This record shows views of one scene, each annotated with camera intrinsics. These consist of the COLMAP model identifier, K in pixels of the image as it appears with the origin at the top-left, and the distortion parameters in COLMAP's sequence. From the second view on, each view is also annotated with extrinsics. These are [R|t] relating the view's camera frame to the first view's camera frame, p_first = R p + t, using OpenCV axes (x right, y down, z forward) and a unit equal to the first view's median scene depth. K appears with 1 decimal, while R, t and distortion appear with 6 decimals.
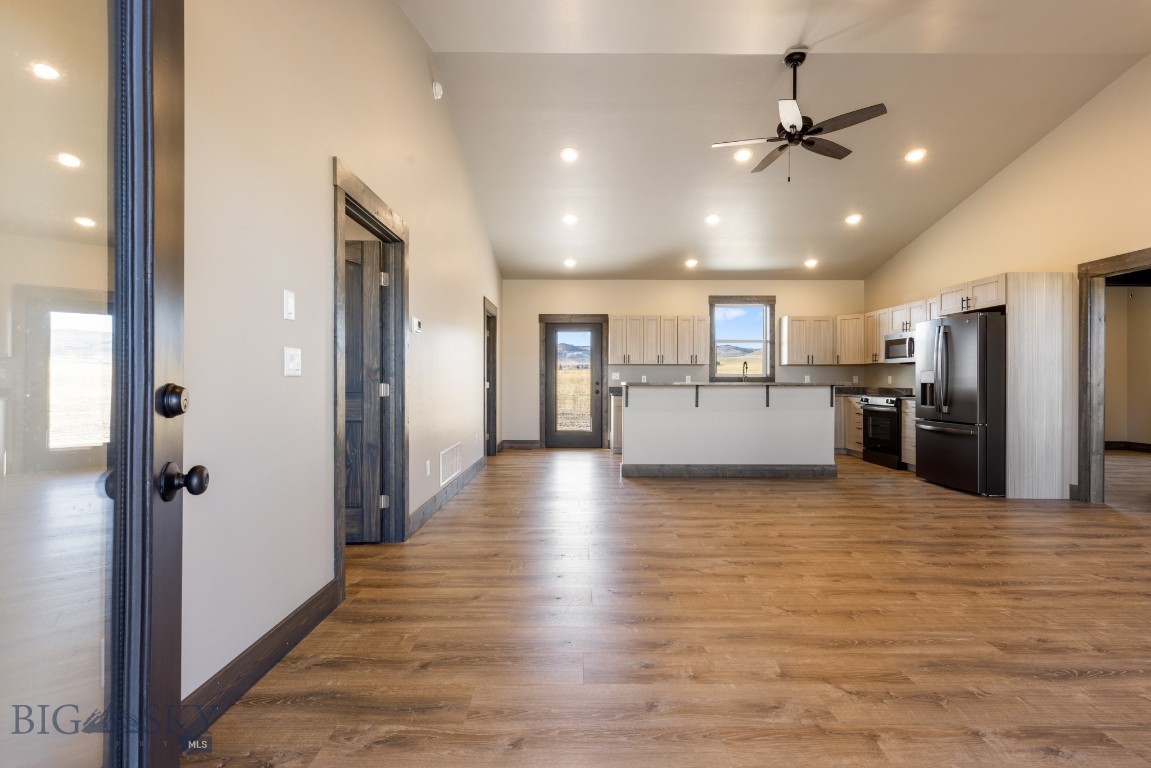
lens RADIAL K [[517.0, 0, 576.0], [0, 517.0, 382.4], [0, 0, 1]] dist [0.006100, -0.000548]
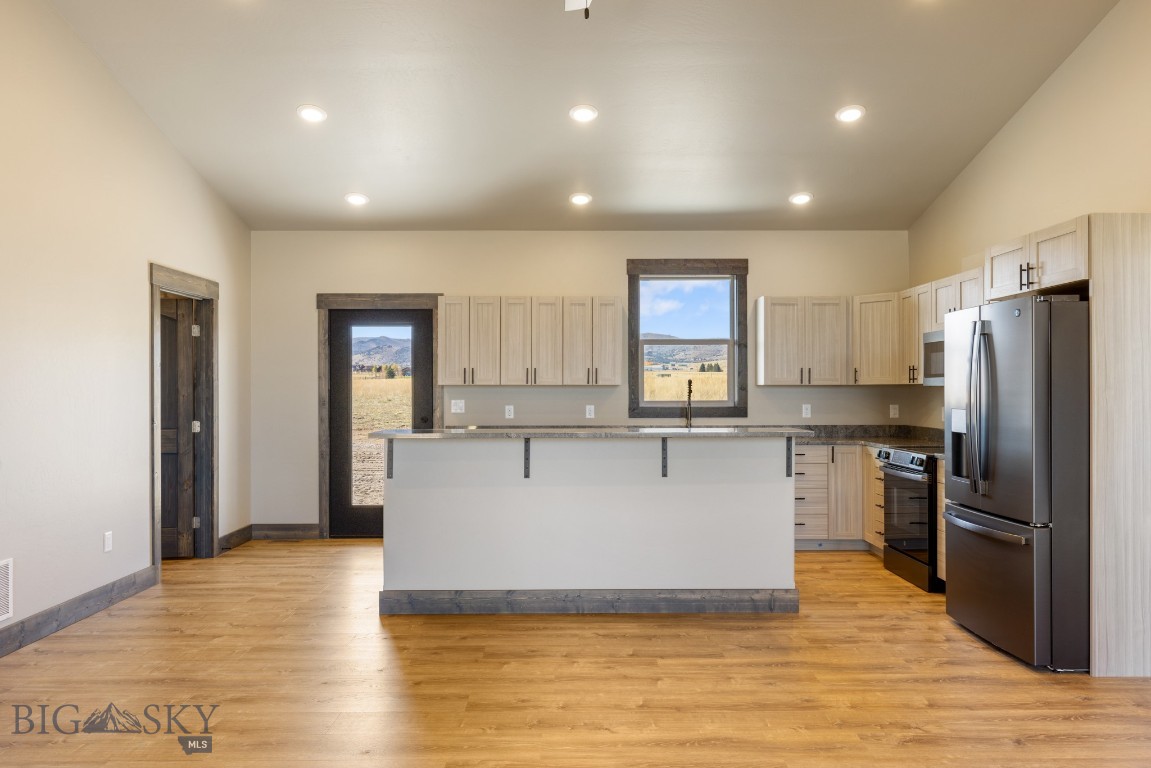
lens RADIAL K [[814.7, 0, 575.5], [0, 814.7, 389.8], [0, 0, 1]] dist [0.002205, 0.004005]
pose [[0.999992, -0.003695, 0.001651, 0.262352], [0.003700, 0.999989, -0.003014, -0.034782], [-0.001639, 0.003020, 0.999994, 0.177350]]
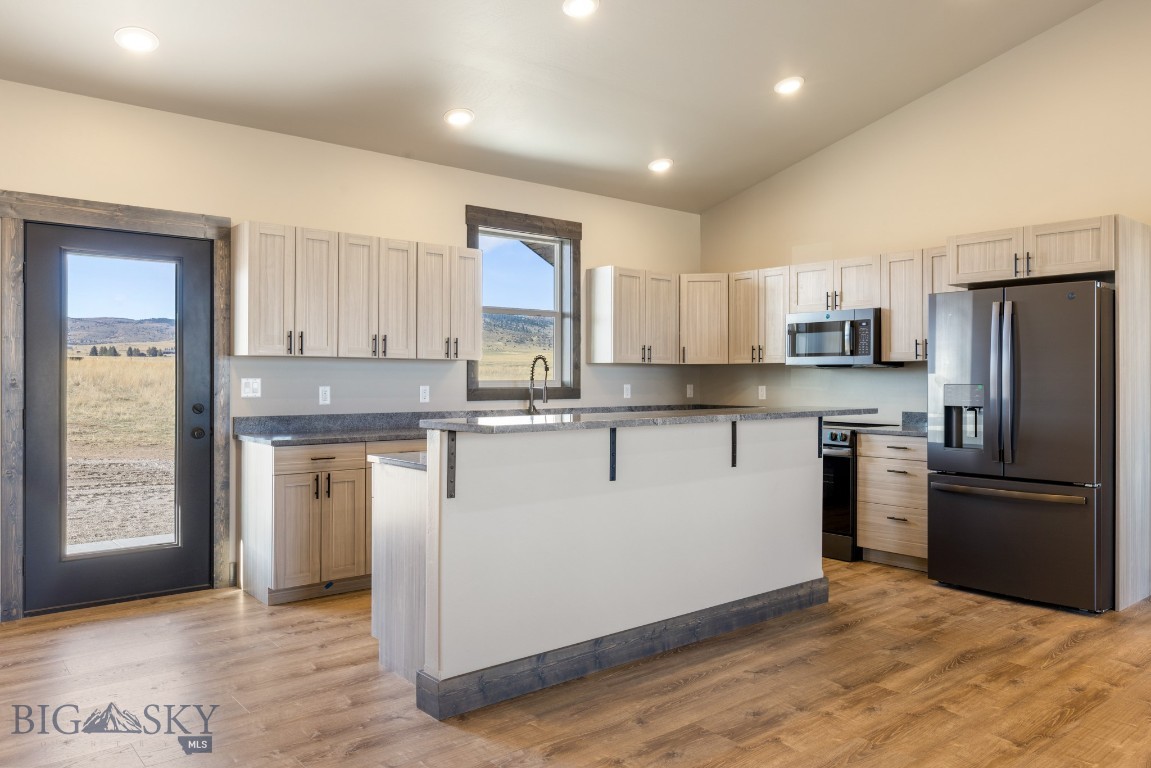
lens RADIAL K [[816.2, 0, 573.9], [0, 816.2, 380.0], [0, 0, 1]] dist [0.001614, -0.000813]
pose [[0.771982, -0.001127, 0.635644, -0.152566], [0.000100, 0.999999, 0.001652, -0.024426], [-0.635645, -0.001211, 0.771981, 0.524426]]
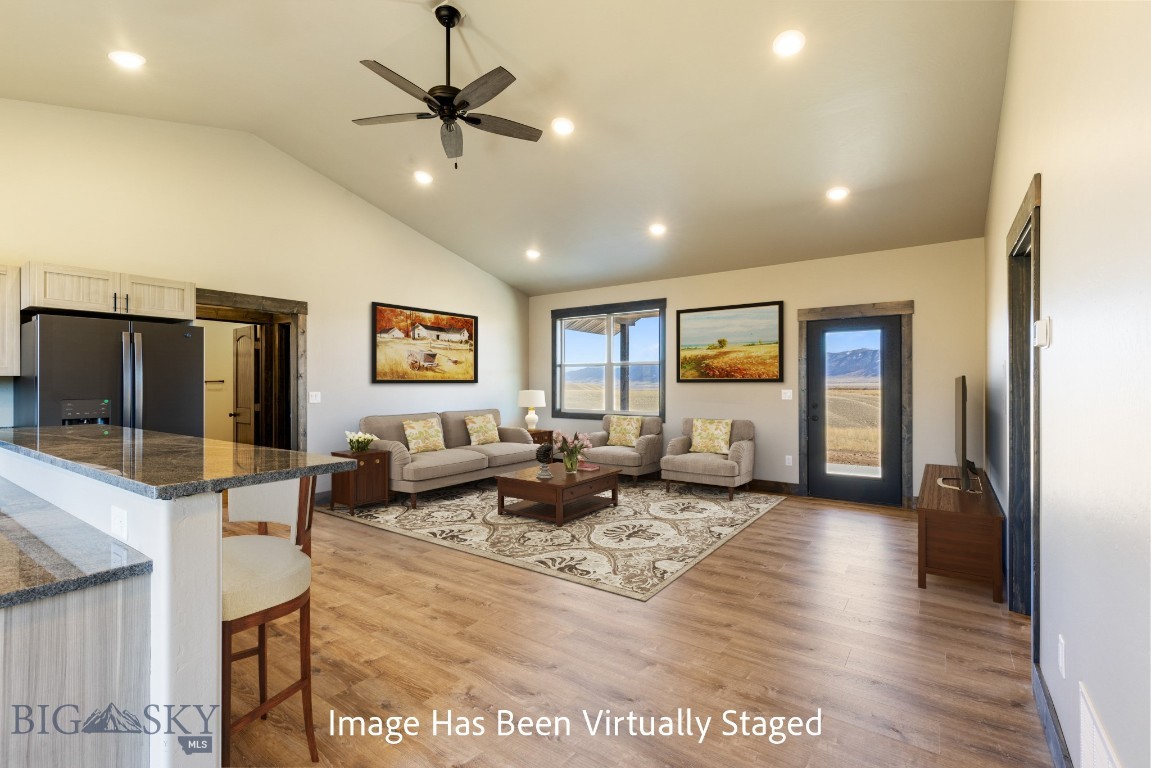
lens RADIAL K [[517.0, 0, 576.0], [0, 517.0, 382.4], [0, 0, 1]] dist [0.006100, -0.000548]
pose [[-0.812646, 0.001834, 0.582755, -0.137220], [0.000743, 0.999997, -0.002111, -0.035178], [-0.582757, -0.001282, -0.812645, 1.014399]]
